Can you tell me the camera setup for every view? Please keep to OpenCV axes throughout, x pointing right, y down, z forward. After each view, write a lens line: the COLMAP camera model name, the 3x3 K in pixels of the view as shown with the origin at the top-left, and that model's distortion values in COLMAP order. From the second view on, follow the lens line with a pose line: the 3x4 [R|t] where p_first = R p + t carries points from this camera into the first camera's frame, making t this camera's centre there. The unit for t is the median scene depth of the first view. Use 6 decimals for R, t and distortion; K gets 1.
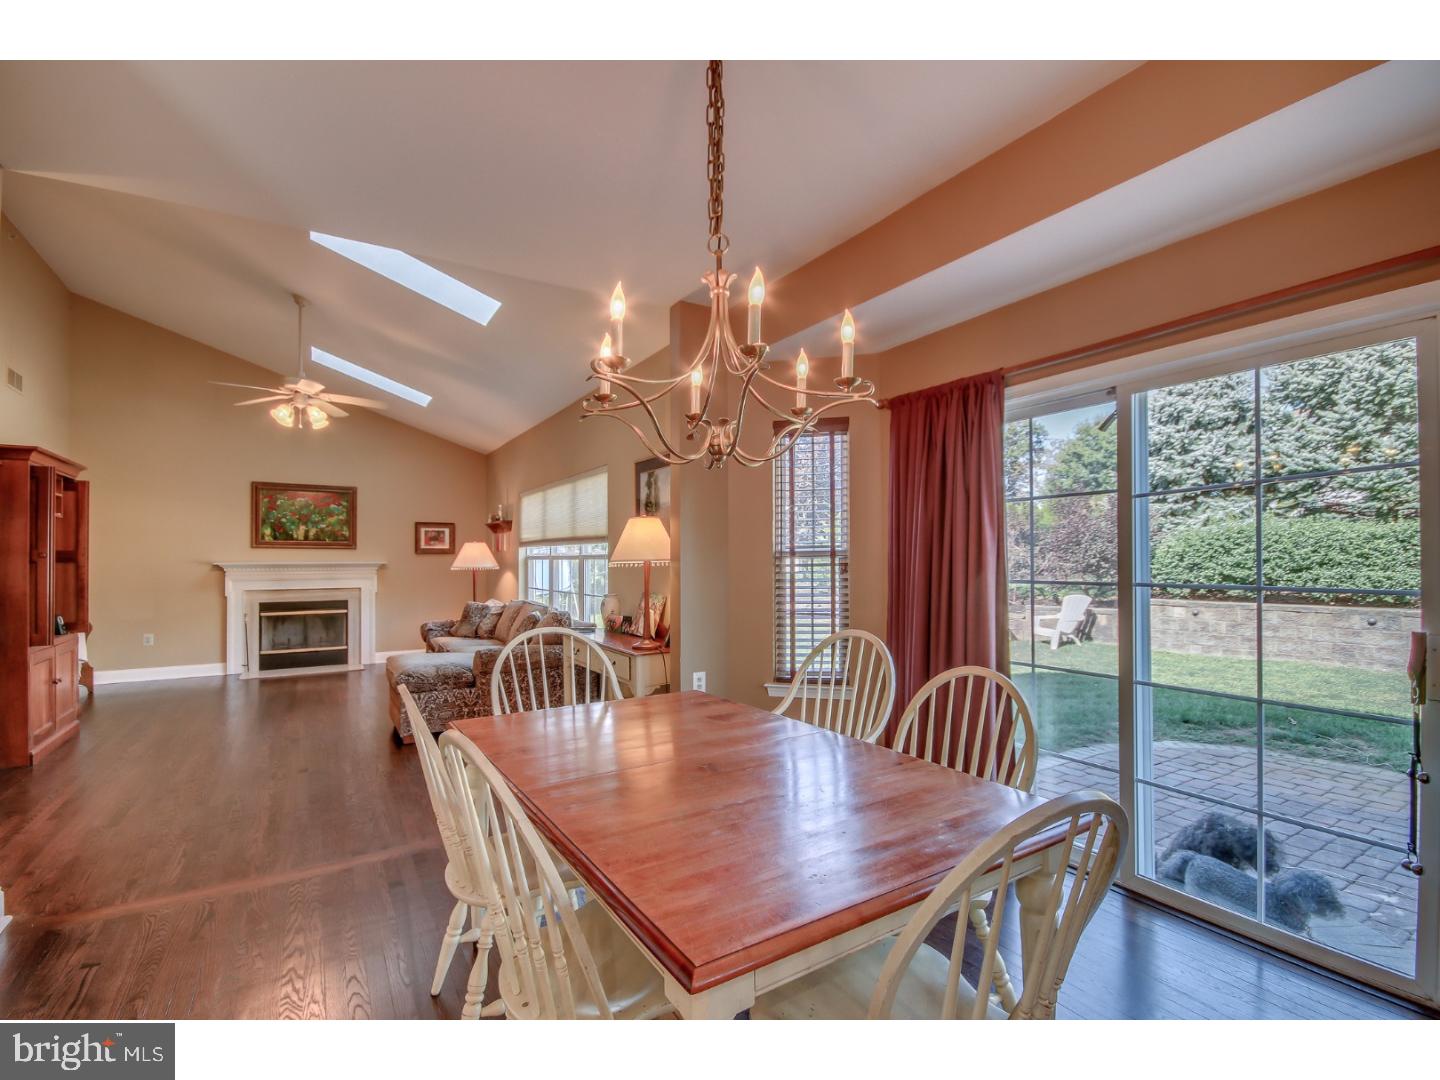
lens RADIAL K [[691.0, 0, 733.9], [0, 691.0, 556.5], [0, 0, 1]] dist [0.002229, -0.003538]
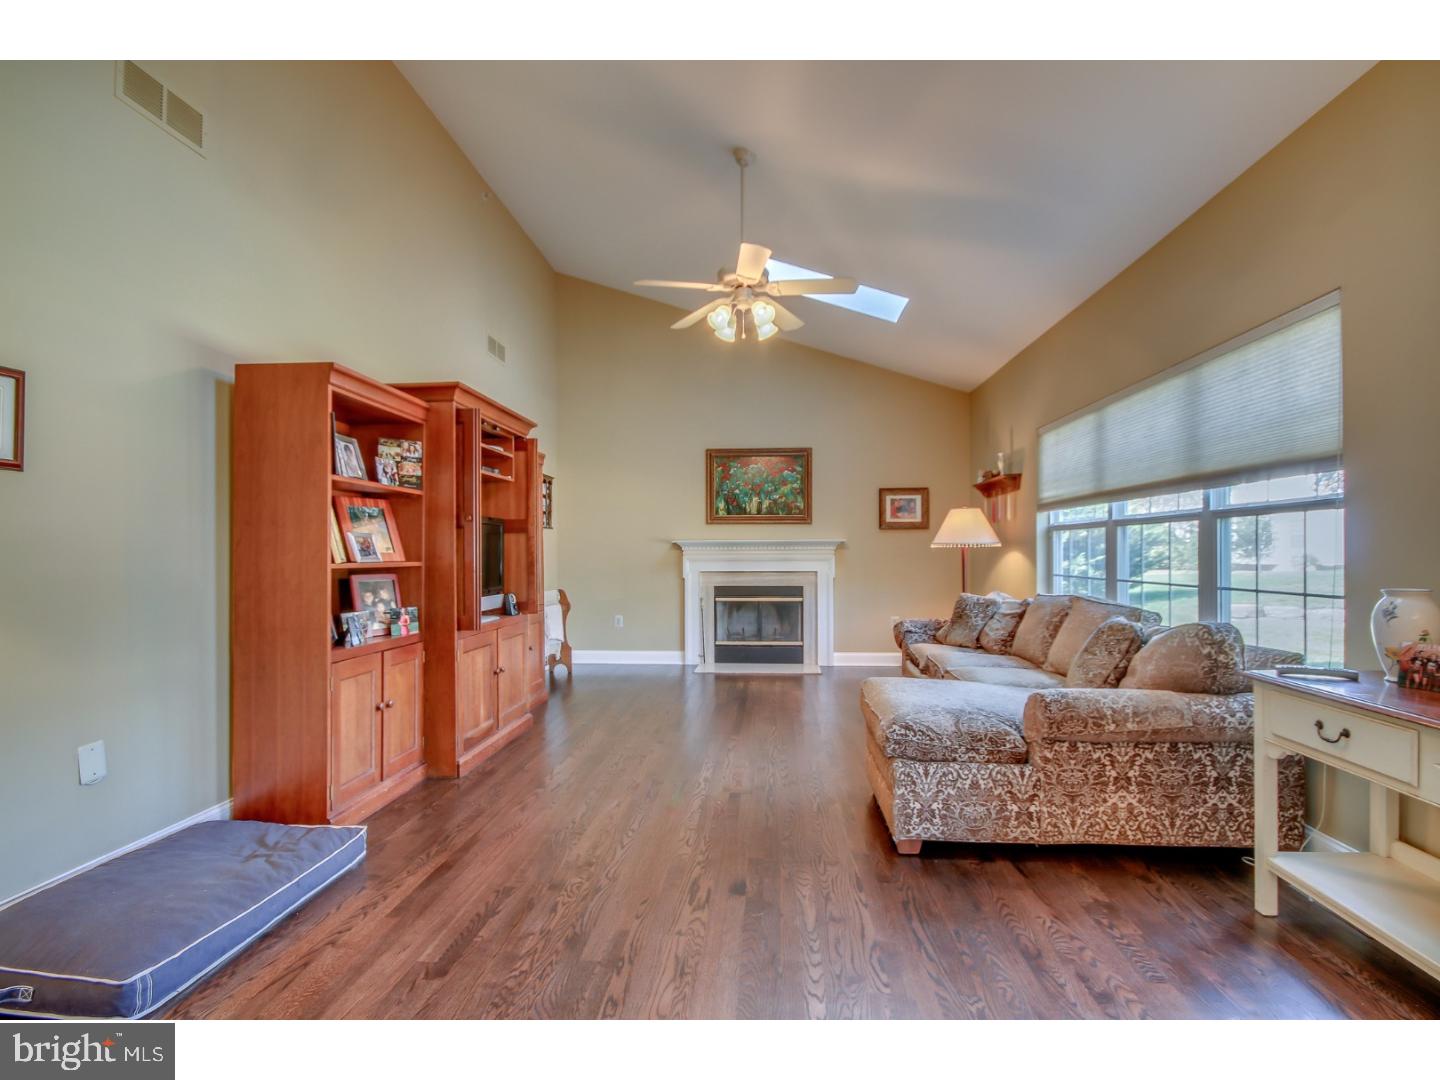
lens RADIAL K [[691.0, 0, 682.3], [0, 691.0, 549.3], [0, 0, 1]] dist [0.002229, -0.003538]
pose [[0.777669, -0.004513, -0.628658, -0.166682], [0.005902, 0.999983, 0.000123, 0.020039], [0.628647, -0.003806, 0.777682, 0.294280]]
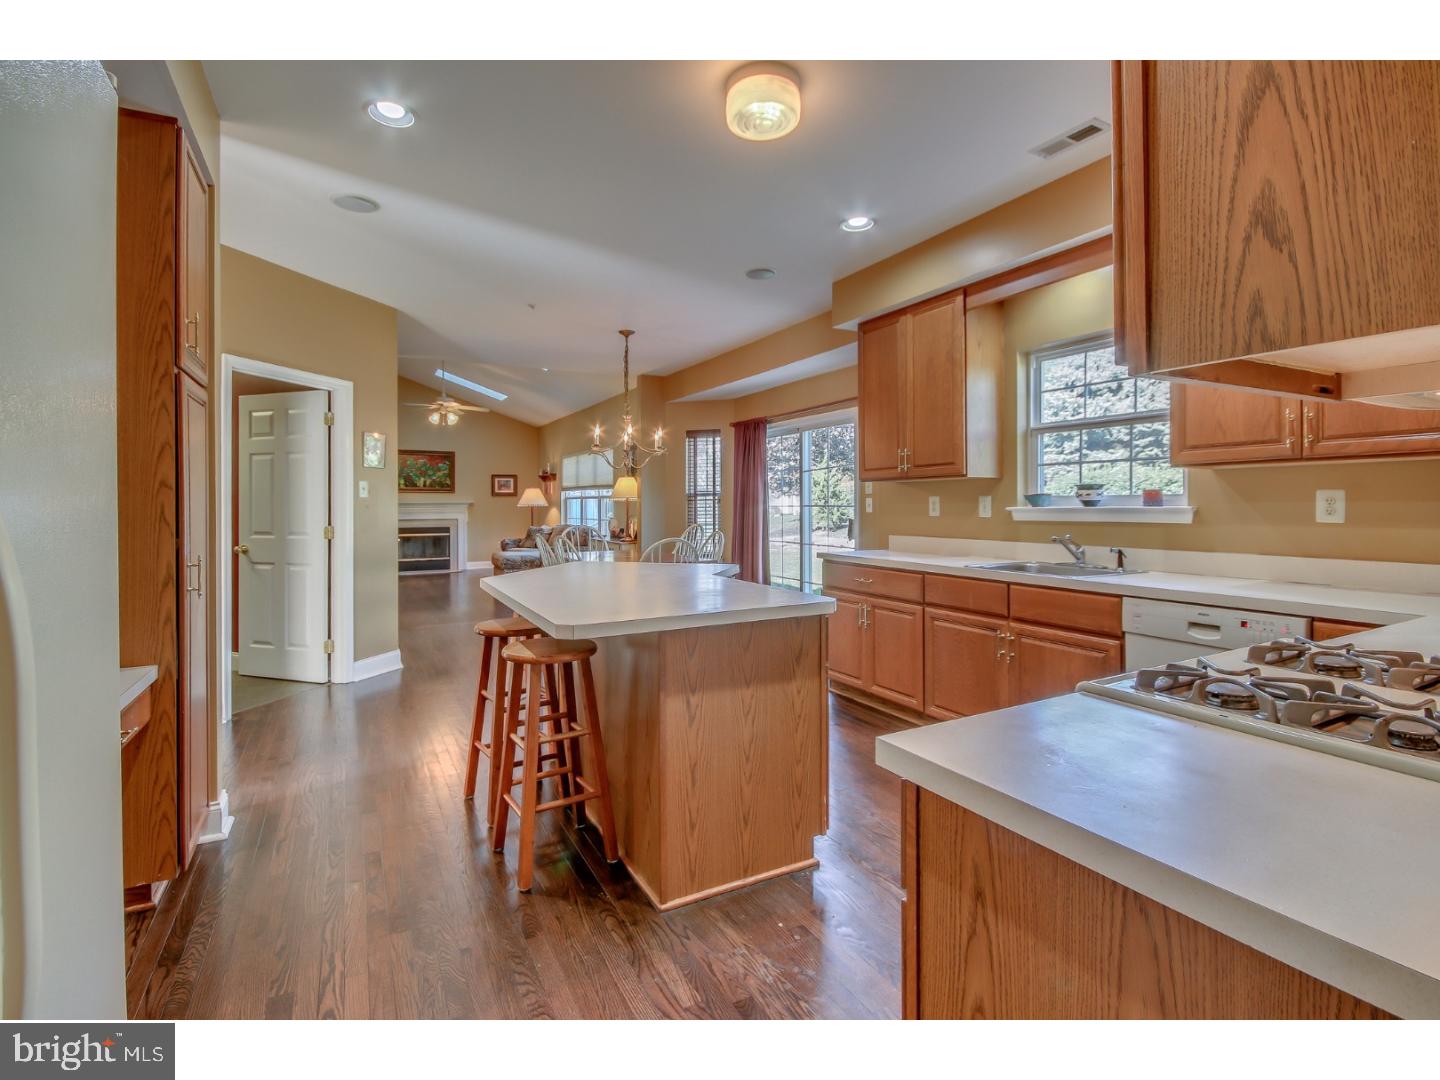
lens RADIAL K [[691.0, 0, 712.2], [0, 691.0, 503.5], [0, 0, 1]] dist [0.002229, -0.003538]
pose [[0.997284, -0.001931, -0.073631, 0.136367], [0.002350, 0.999982, 0.005599, 0.005820], [0.073619, -0.005756, 0.997270, -0.507310]]
